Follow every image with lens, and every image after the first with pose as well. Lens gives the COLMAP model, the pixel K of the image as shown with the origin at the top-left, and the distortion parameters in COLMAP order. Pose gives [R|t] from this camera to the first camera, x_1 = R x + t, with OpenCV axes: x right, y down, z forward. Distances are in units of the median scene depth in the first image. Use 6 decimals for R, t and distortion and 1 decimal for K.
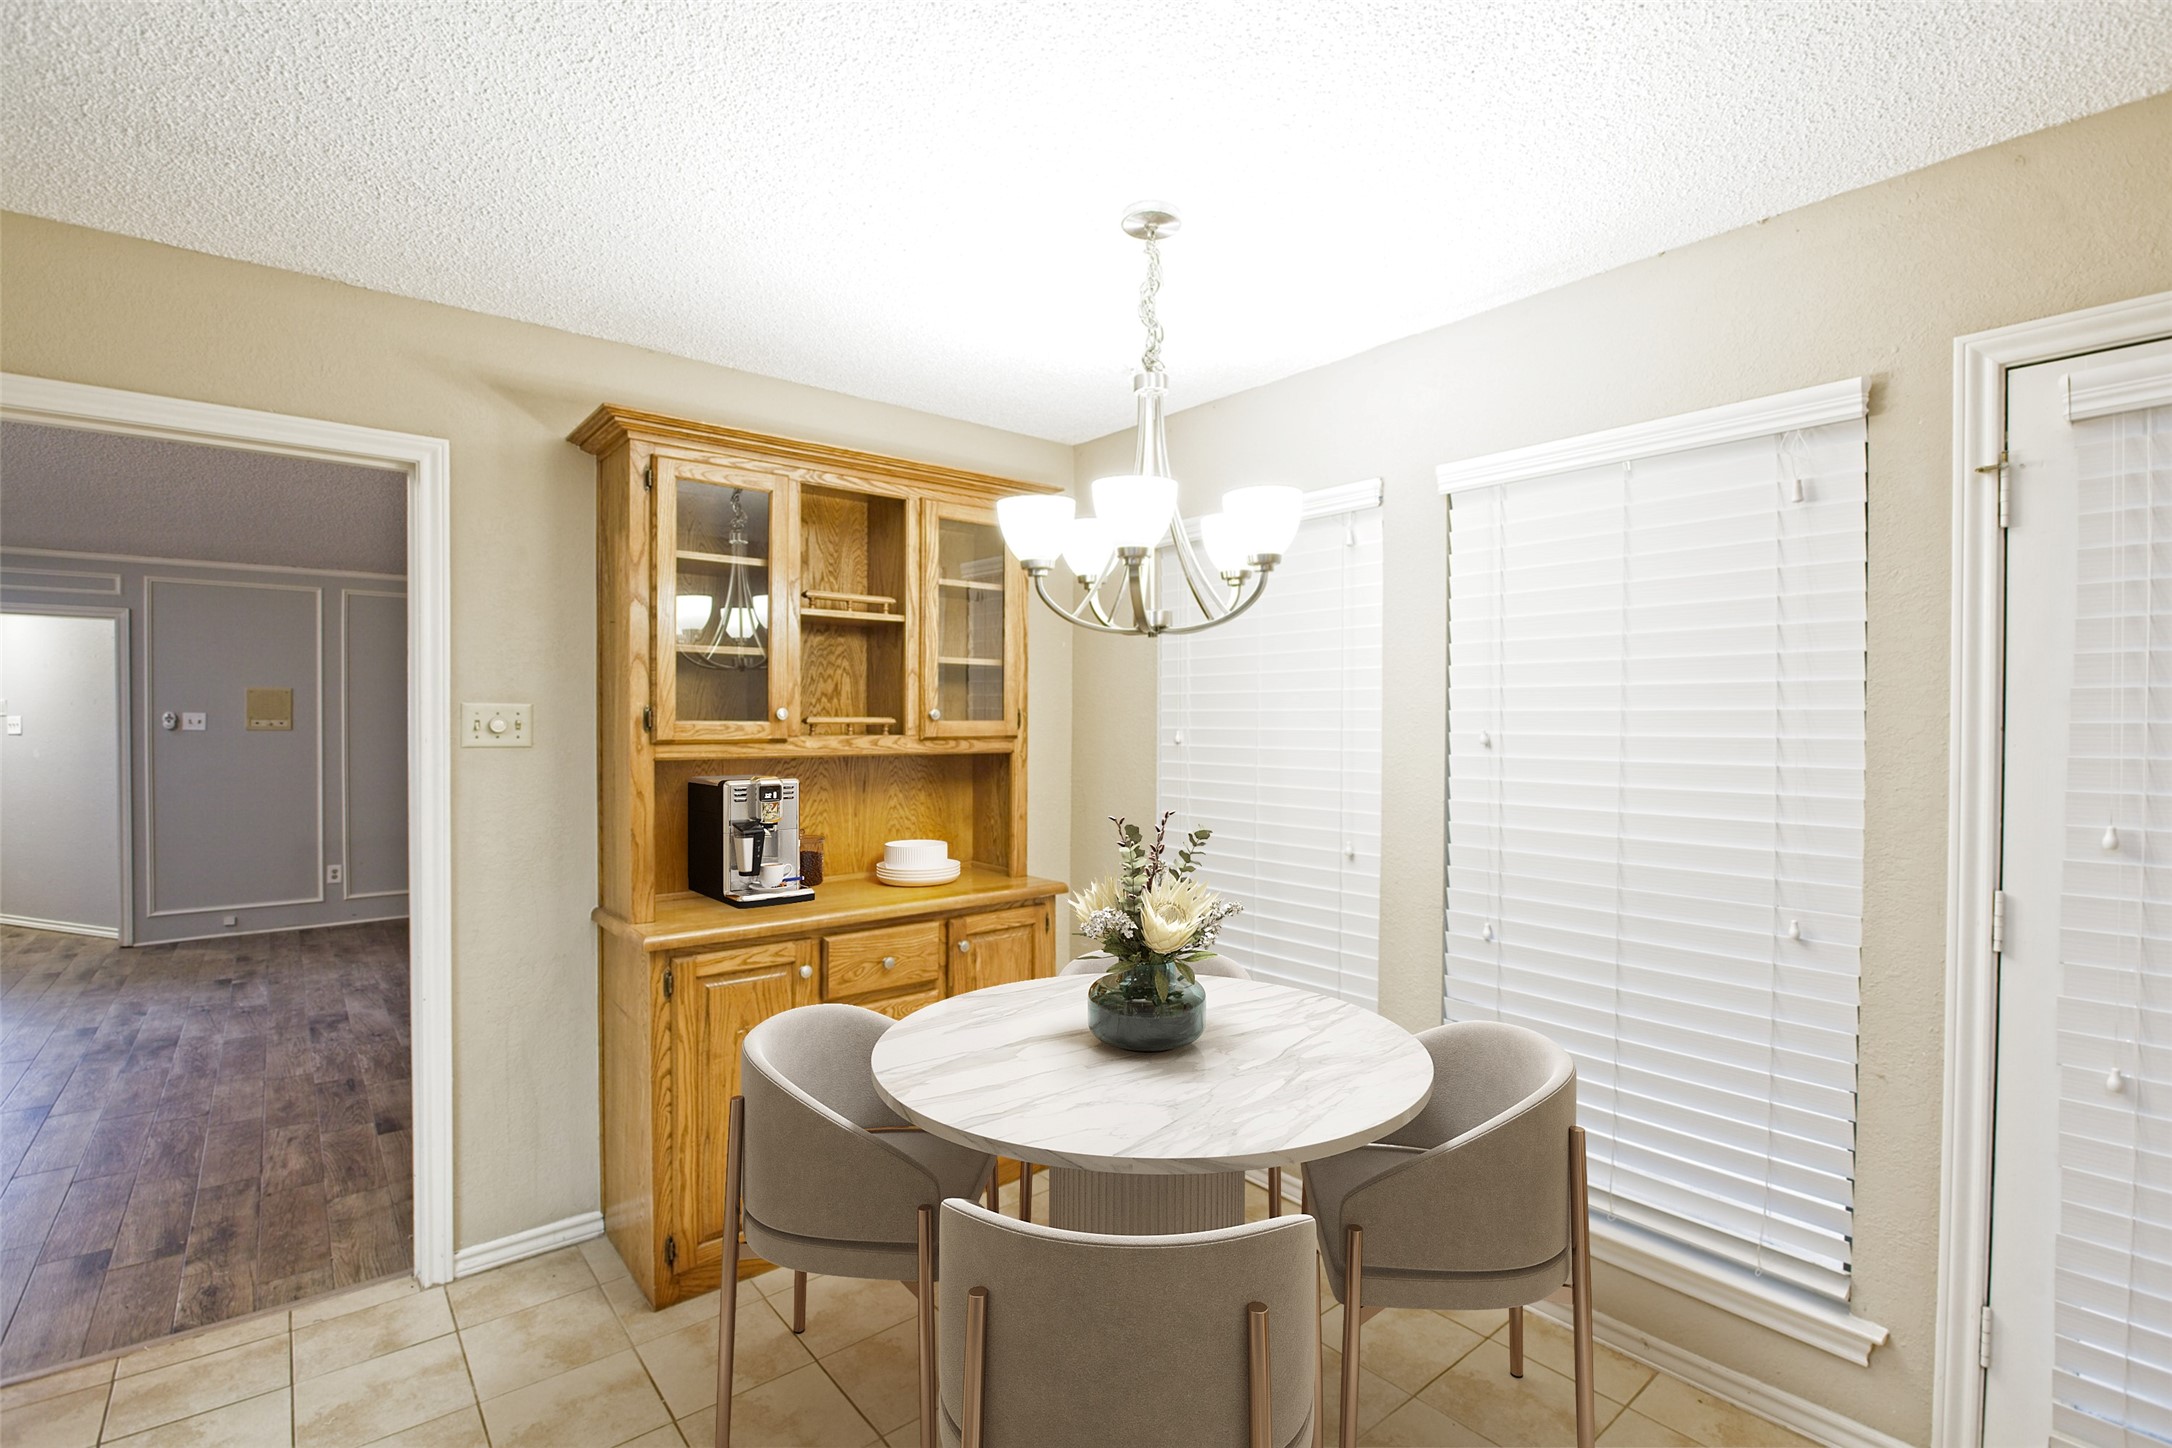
lens RADIAL K [[989.4, 0, 1091.8], [0, 989.4, 731.6], [0, 0, 1]] dist [-0.022765, 0.000448]
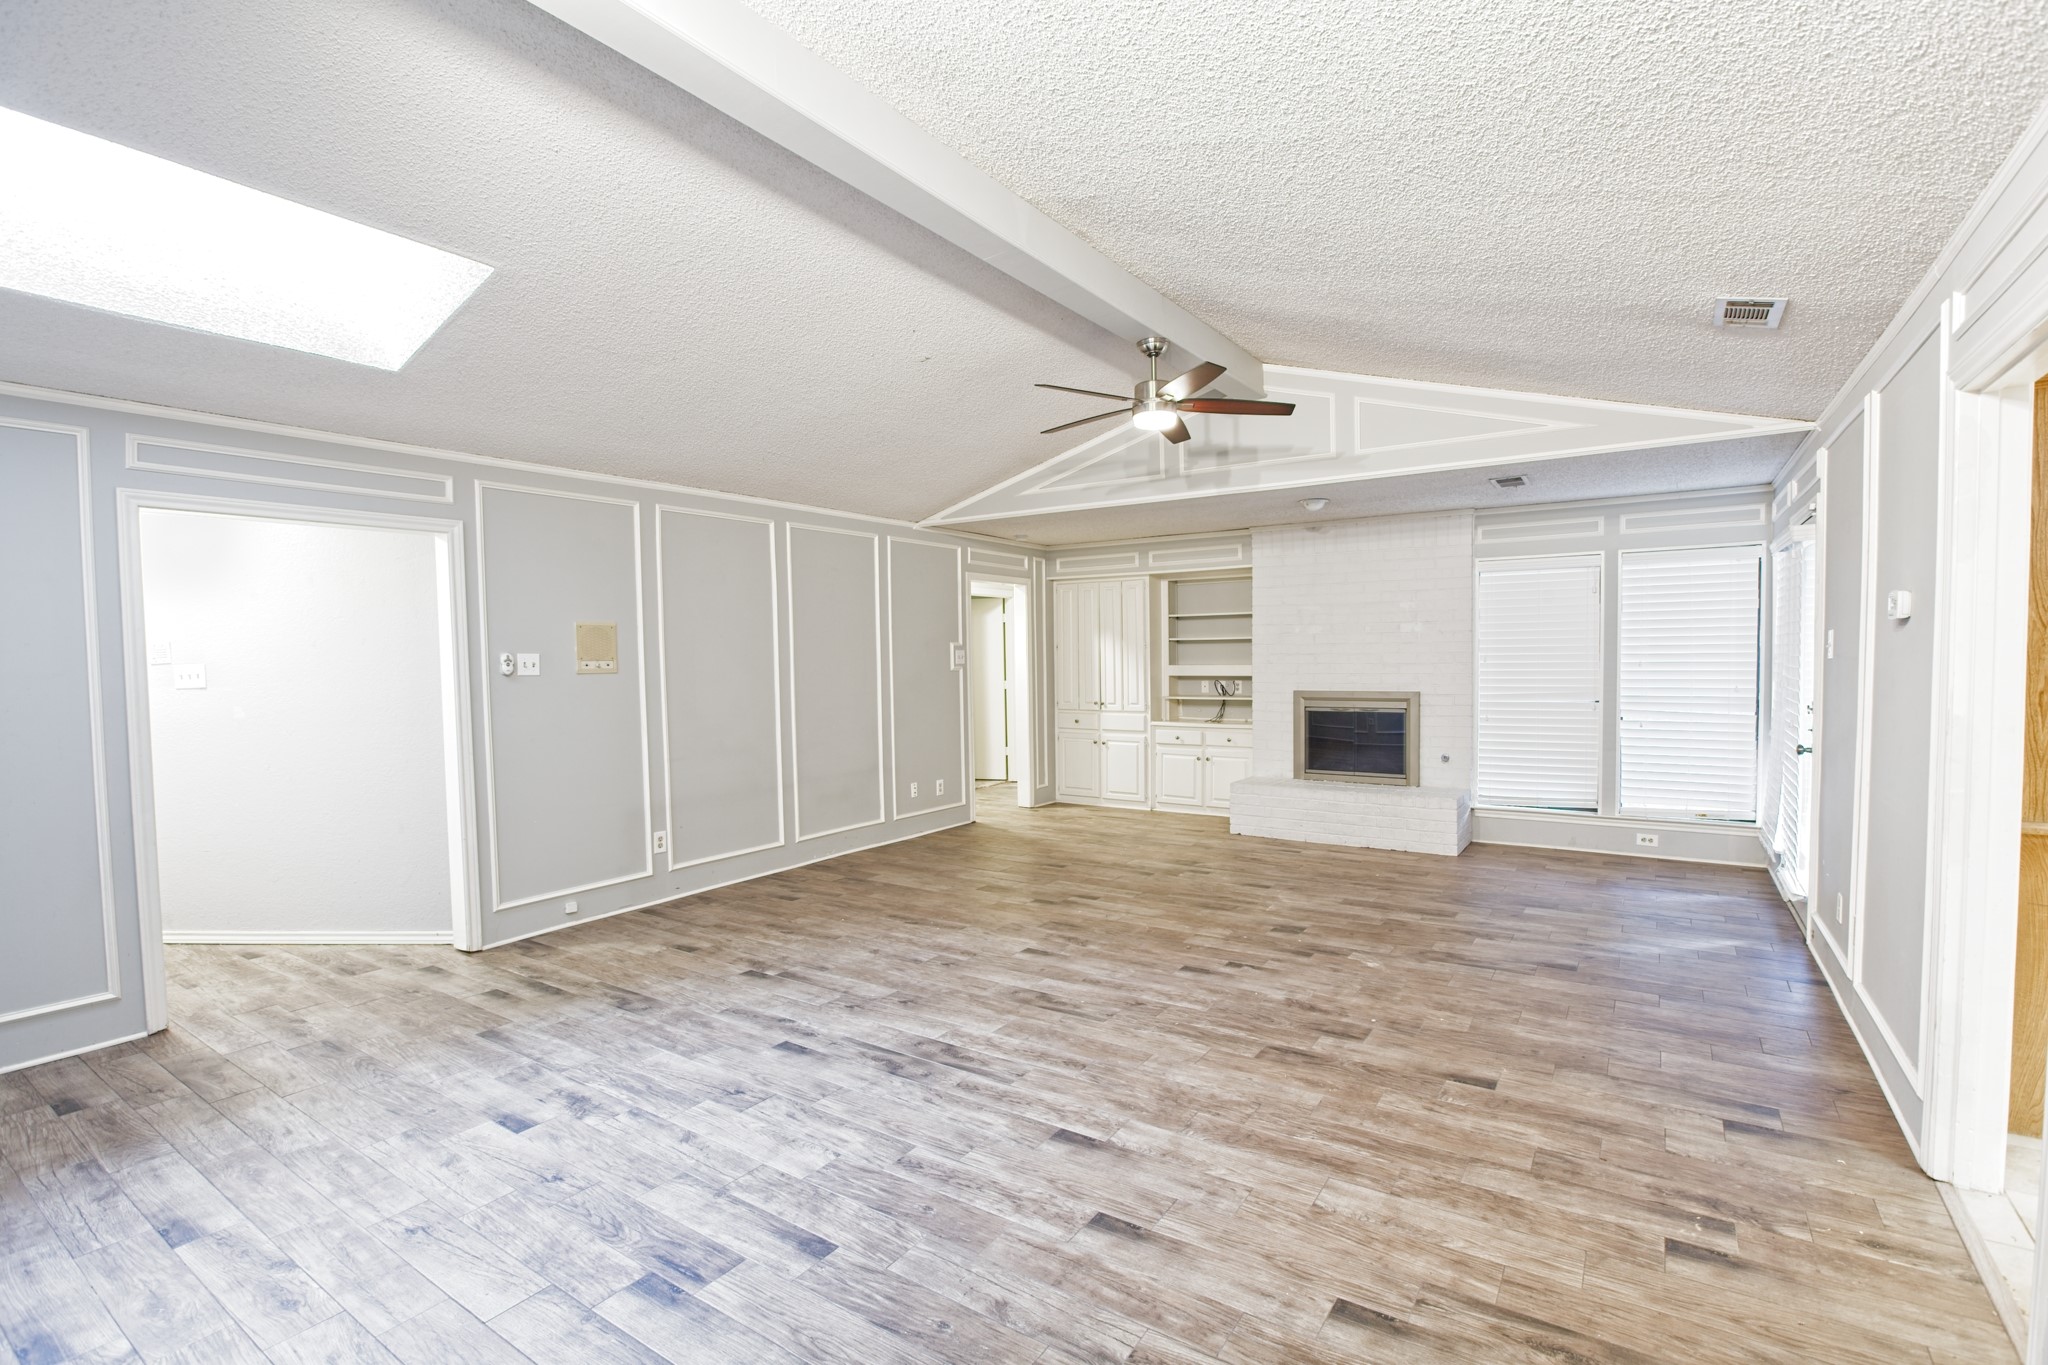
lens RADIAL K [[933.0, 0, 1031.8], [0, 933.0, 695.5], [0, 0, 1]] dist [-0.022765, 0.000448]
pose [[0.959495, -0.028386, 0.280291, -1.136087], [0.019632, 0.999229, 0.033991, -0.004390], [-0.281040, -0.027111, 0.959313, 0.226671]]
